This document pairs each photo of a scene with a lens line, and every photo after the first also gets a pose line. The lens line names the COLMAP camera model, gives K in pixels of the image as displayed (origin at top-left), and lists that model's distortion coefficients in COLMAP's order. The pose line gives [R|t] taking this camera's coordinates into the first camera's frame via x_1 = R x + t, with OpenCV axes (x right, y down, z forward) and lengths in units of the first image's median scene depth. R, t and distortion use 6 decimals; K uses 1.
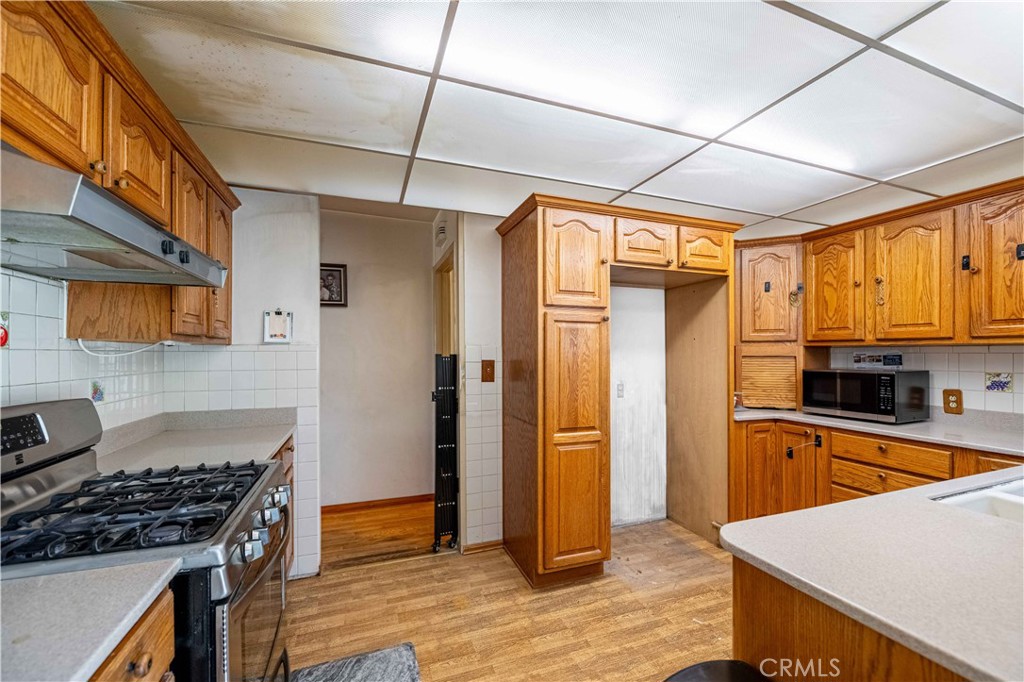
lens RADIAL K [[405.0, 0, 513.3], [0, 405.0, 345.1], [0, 0, 1]] dist [-0.000145, -0.002699]
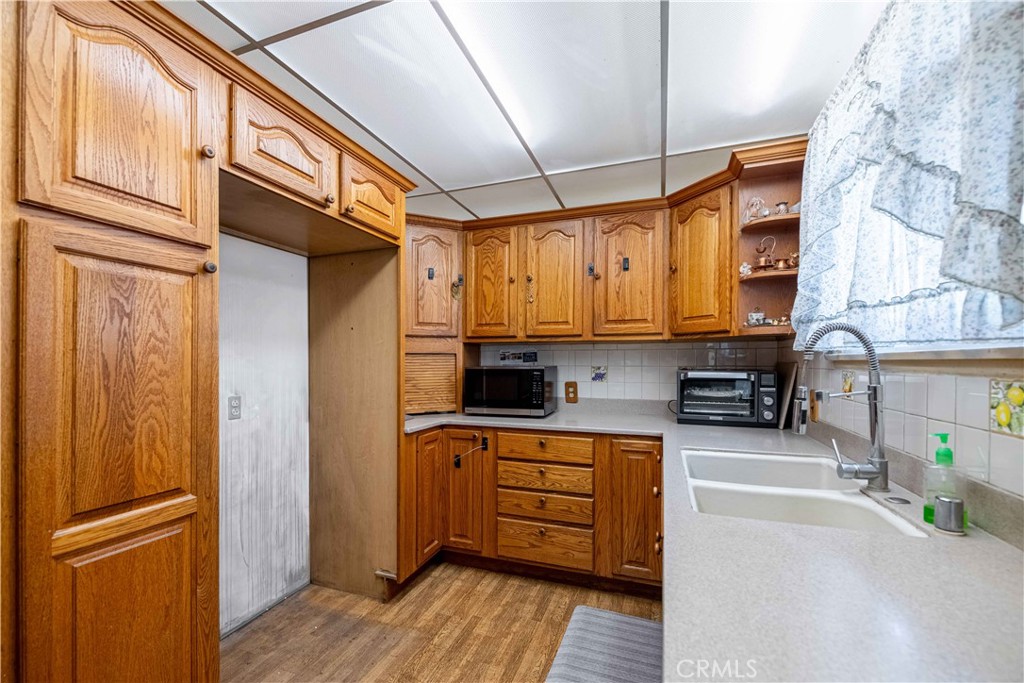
lens RADIAL K [[414.5, 0, 508.9], [0, 414.5, 360.8], [0, 0, 1]] dist [0.002406, -0.004228]
pose [[0.650000, -0.001240, 0.759933, 0.071764], [-0.013213, 0.999829, 0.012932, 0.034379], [-0.759819, -0.018447, 0.649873, 0.343397]]
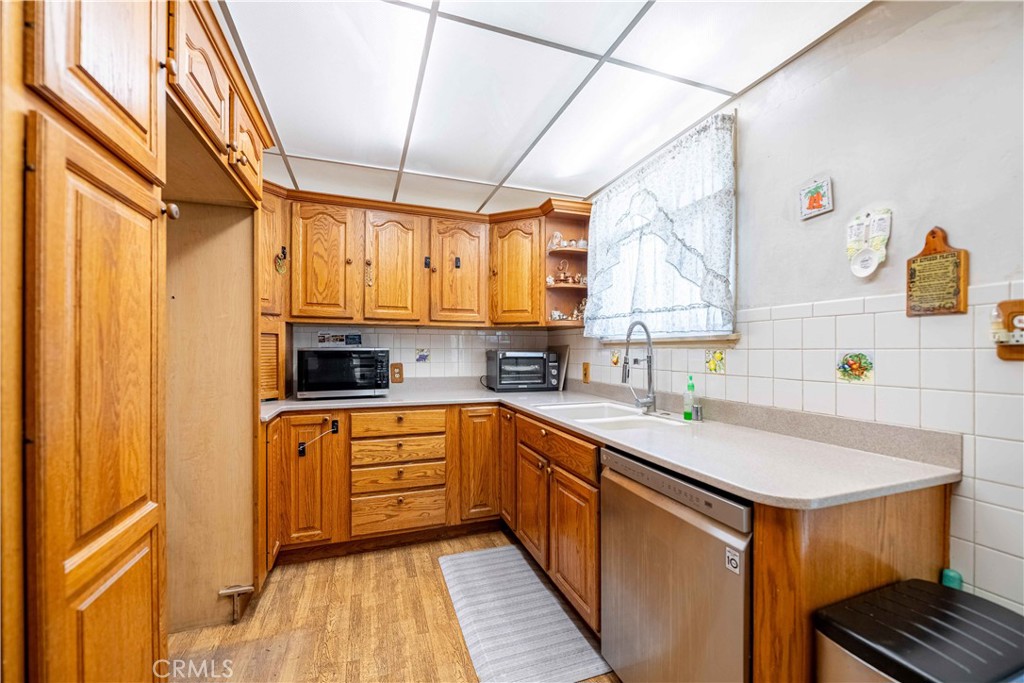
lens RADIAL K [[412.9, 0, 508.9], [0, 412.9, 347.1], [0, 0, 1]] dist [0.000508, -0.000117]
pose [[0.017347, 0.005277, 0.999836, -0.153814], [-0.022674, 0.999731, -0.004883, 0.054903], [-0.999592, -0.022586, 0.017462, 0.593193]]
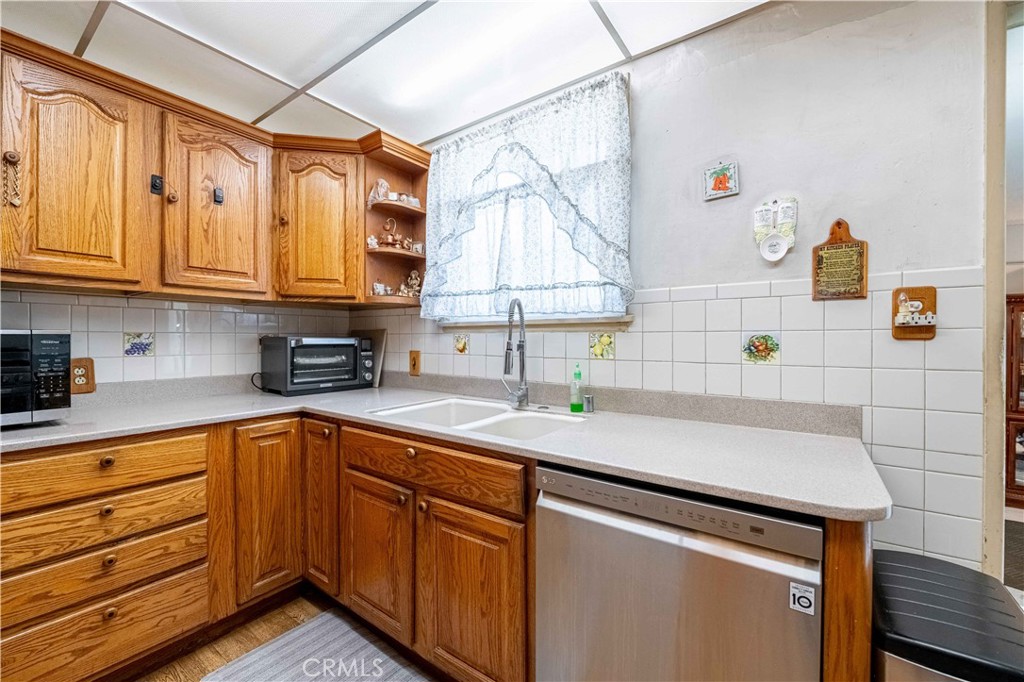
lens RADIAL K [[412.7, 0, 515.1], [0, 412.7, 339.1], [0, 0, 1]] dist [-0.000795, -0.003467]
pose [[-0.557611, -0.002922, 0.830097, 0.092732], [-0.018037, 0.999800, -0.008597, 0.065204], [-0.829906, -0.019767, -0.557553, 0.722238]]
